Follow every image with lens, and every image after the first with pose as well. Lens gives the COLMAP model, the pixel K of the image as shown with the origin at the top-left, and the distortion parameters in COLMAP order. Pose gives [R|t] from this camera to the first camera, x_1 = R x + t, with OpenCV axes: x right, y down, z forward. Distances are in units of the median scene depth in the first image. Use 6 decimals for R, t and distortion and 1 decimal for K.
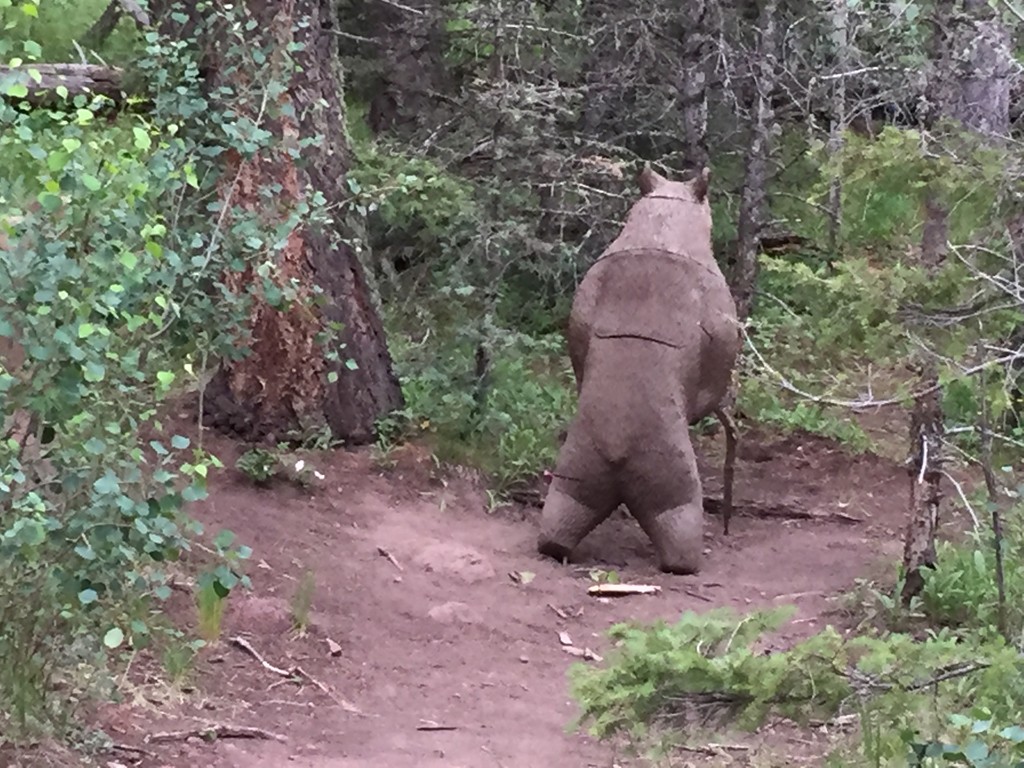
lens RADIAL K [[3163.7, 0, 512.0], [0, 3163.7, 384.0], [0, 0, 1]] dist [0.108669, 0.018036]
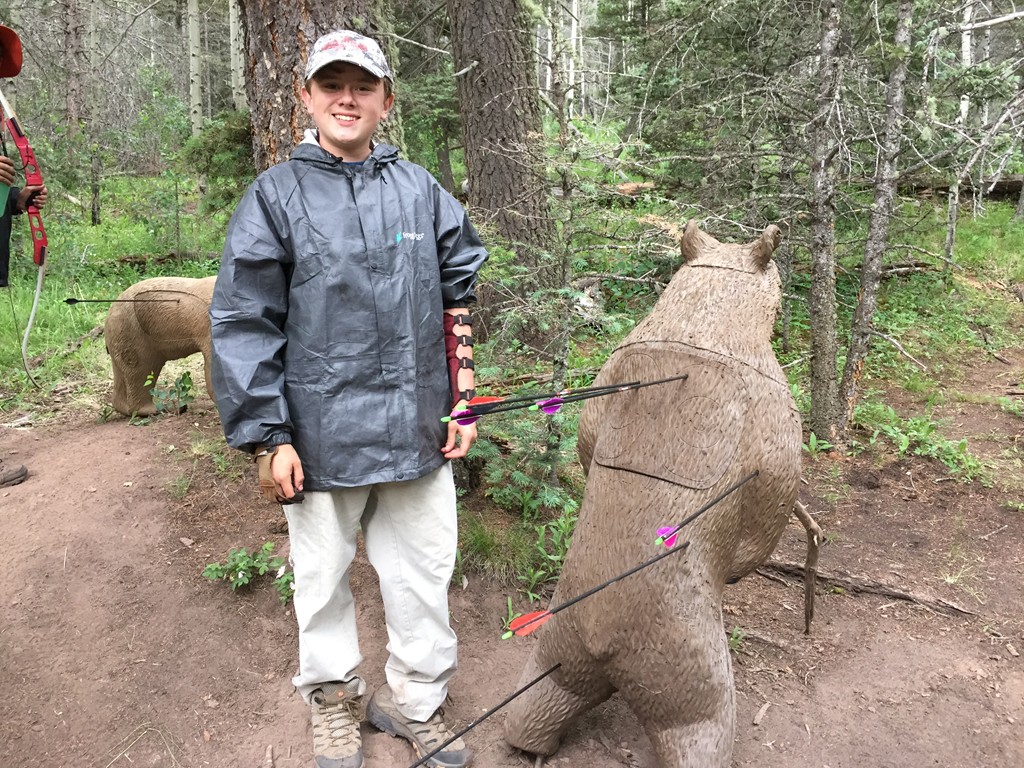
lens RADIAL K [[877.9, 0, 515.4], [0, 877.9, 377.1], [0, 0, 1]] dist [0.086837, -0.114400]
pose [[0.941895, 0.036265, -0.333944, 0.076250], [-0.003473, 0.995153, 0.098275, -0.053674], [0.335890, -0.091405, 0.937456, 0.792385]]
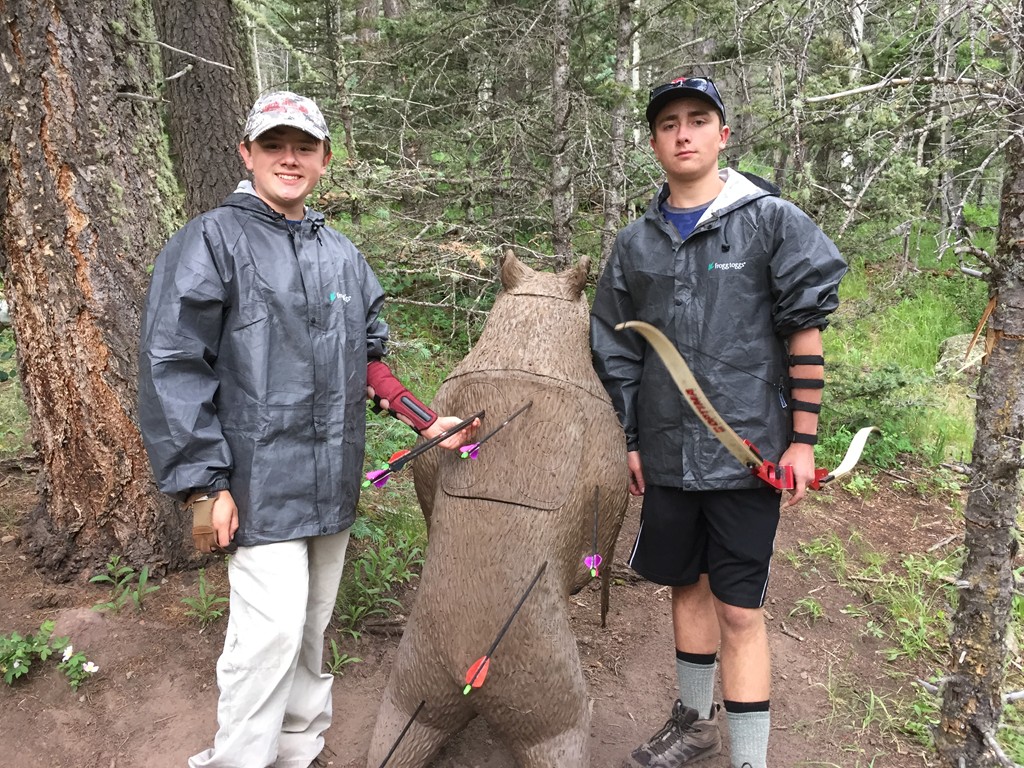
lens RADIAL K [[877.9, 0, 515.4], [0, 877.9, 377.1], [0, 0, 1]] dist [0.086837, -0.114400]
pose [[0.999698, -0.021225, 0.012368, 0.041184], [0.019967, 0.995349, 0.094240, -0.059805], [-0.014311, -0.093964, 0.995473, 0.786725]]
